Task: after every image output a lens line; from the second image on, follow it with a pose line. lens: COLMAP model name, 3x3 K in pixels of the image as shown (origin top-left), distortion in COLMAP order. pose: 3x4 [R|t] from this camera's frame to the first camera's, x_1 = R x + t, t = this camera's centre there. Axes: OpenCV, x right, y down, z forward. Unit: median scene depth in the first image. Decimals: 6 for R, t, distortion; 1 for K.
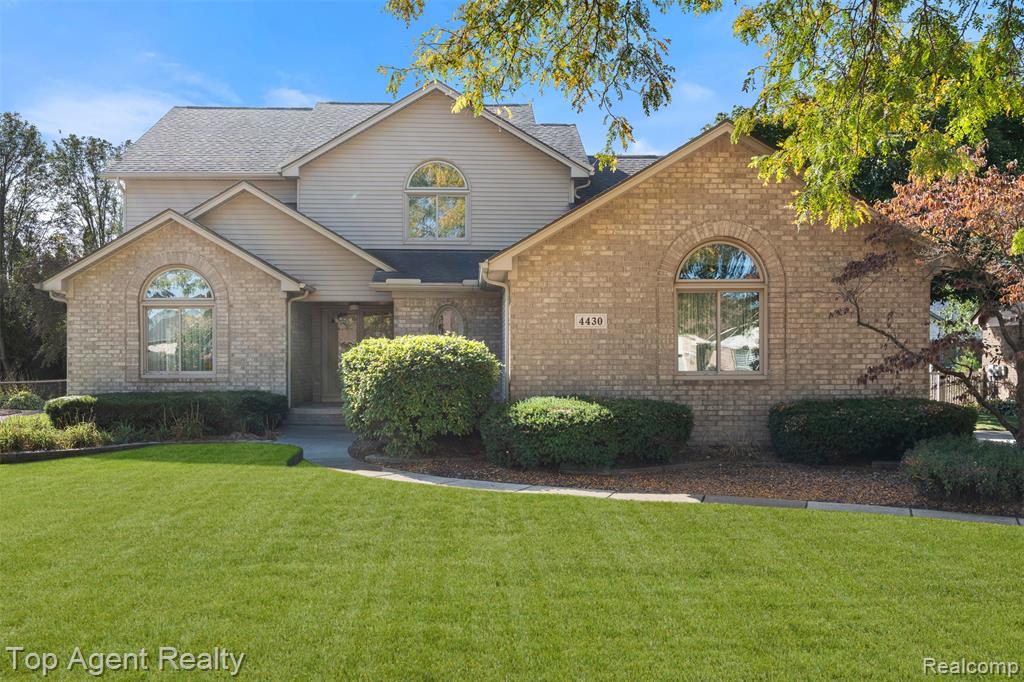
lens RADIAL K [[894.4, 0, 511.1], [0, 894.4, 377.9], [0, 0, 1]] dist [0.013118, -0.010621]
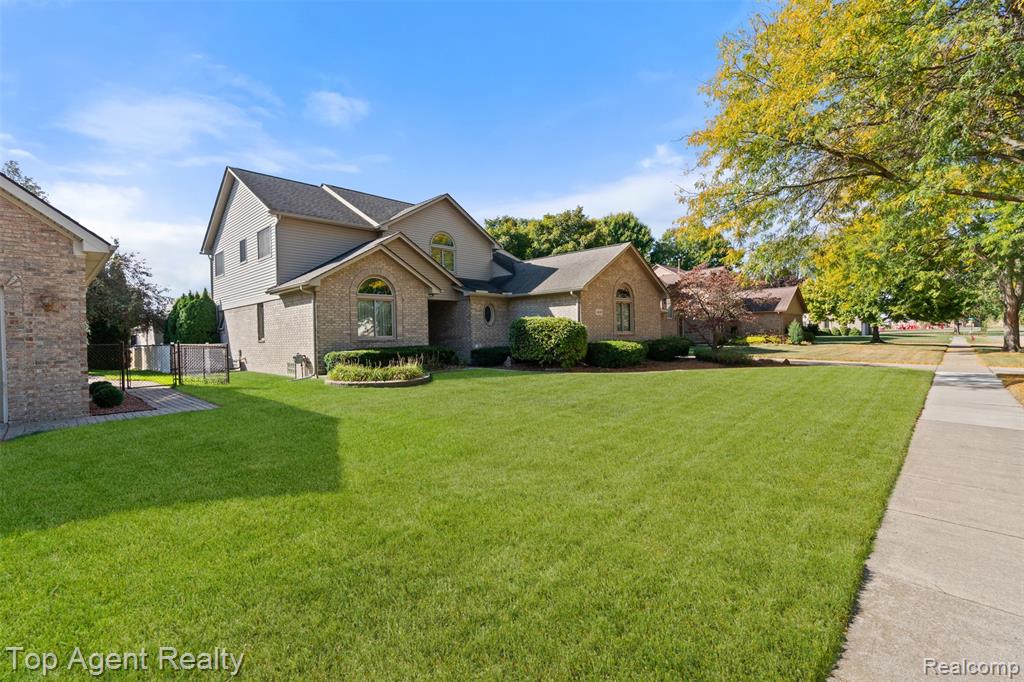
lens RADIAL K [[459.0, 0, 509.2], [0, 459.0, 335.9], [0, 0, 1]] dist [-0.002540, 0.000643]
pose [[0.730906, -0.012654, 0.682361, -0.959212], [0.029530, 0.999478, -0.013097, 0.014591], [-0.681839, 0.029723, 0.730898, 0.199784]]
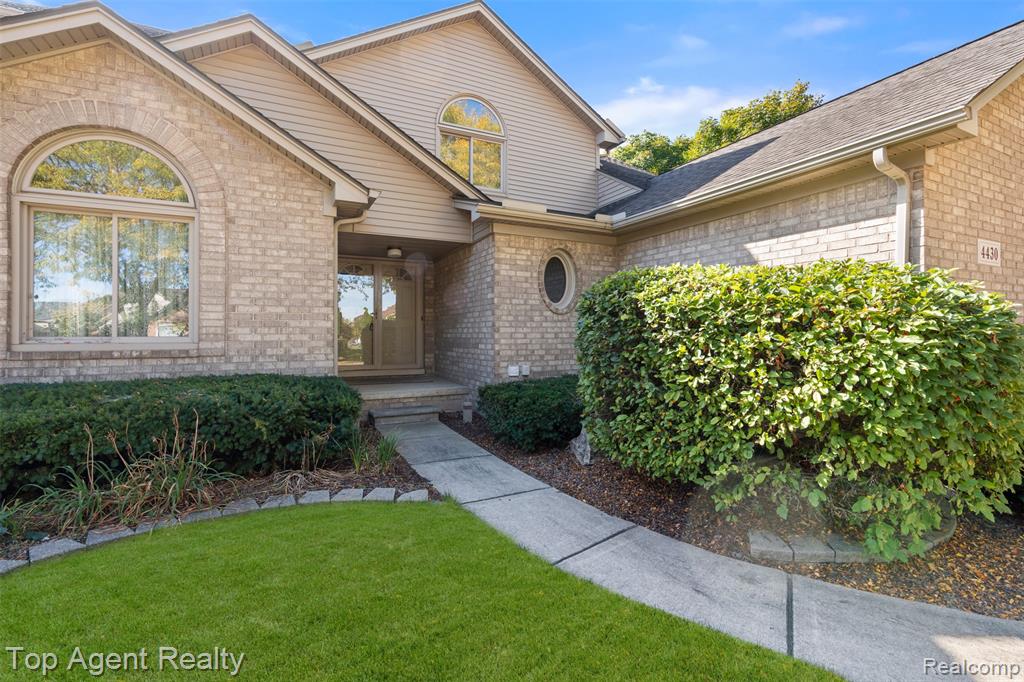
lens RADIAL K [[459.0, 0, 509.2], [0, 459.0, 335.9], [0, 0, 1]] dist [-0.002540, 0.000643]
pose [[0.916431, -0.000389, 0.400191, -0.322585], [0.005709, 0.999910, -0.012101, -0.004279], [-0.400151, 0.013374, 0.916352, 0.804451]]
